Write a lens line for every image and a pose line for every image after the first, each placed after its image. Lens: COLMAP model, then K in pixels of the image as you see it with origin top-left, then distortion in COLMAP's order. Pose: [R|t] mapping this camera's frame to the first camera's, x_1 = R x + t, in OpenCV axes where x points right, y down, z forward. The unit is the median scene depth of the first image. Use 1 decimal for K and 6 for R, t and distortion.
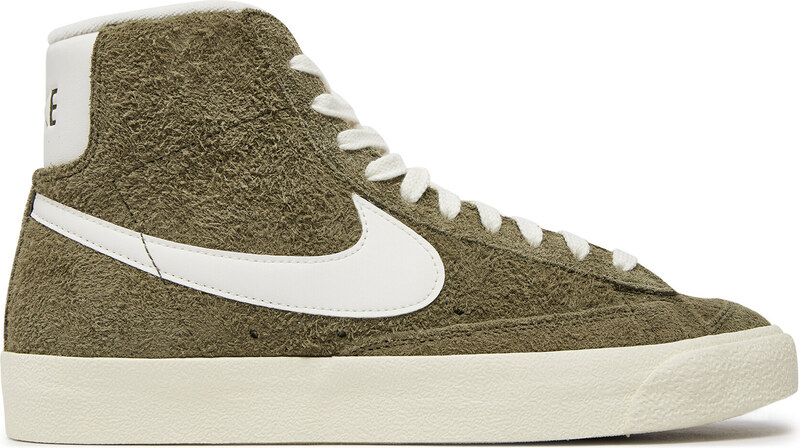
lens RADIAL K [[1322.8, 0, 399.4], [0, 1322.8, 175.9], [0, 0, 1]] dist [-0.019575, 0.174619]
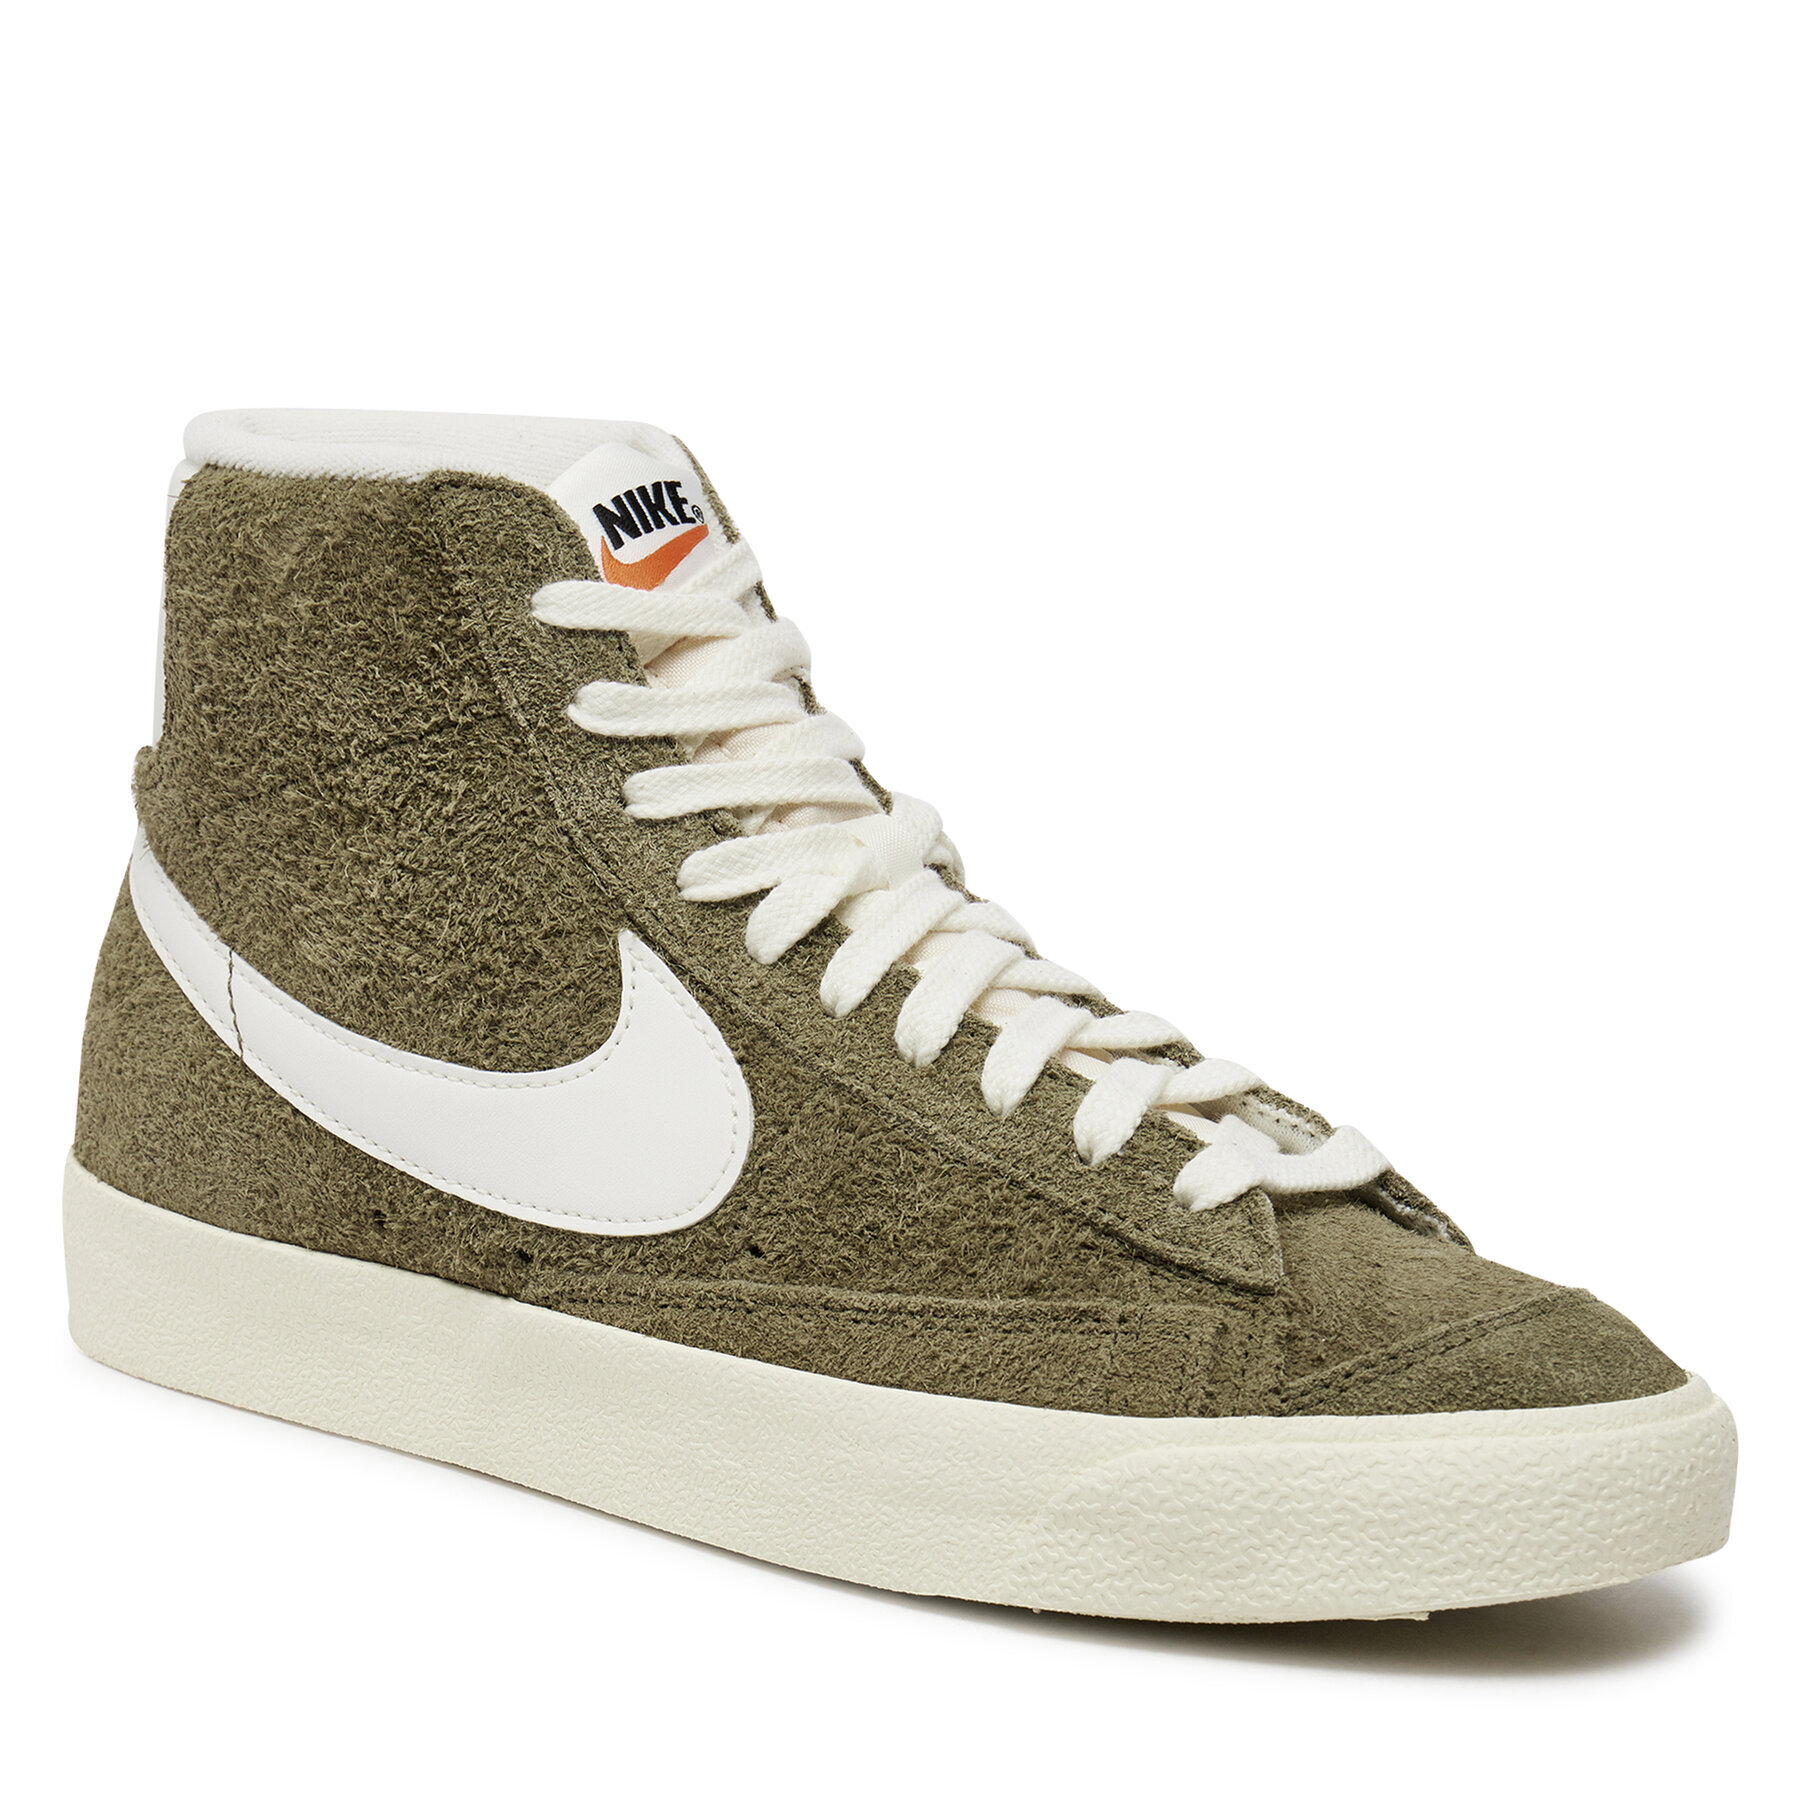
lens RADIAL K [[8261.8, 0, 900.0], [0, 8261.8, 900.0], [0, 0, 1]] dist [0.505541, -10.986949]
pose [[0.763132, 0.164009, -0.625085, 1.742057], [0.003851, 0.966089, 0.258182, -0.701690], [0.646232, -0.199434, 0.736621, -0.931217]]
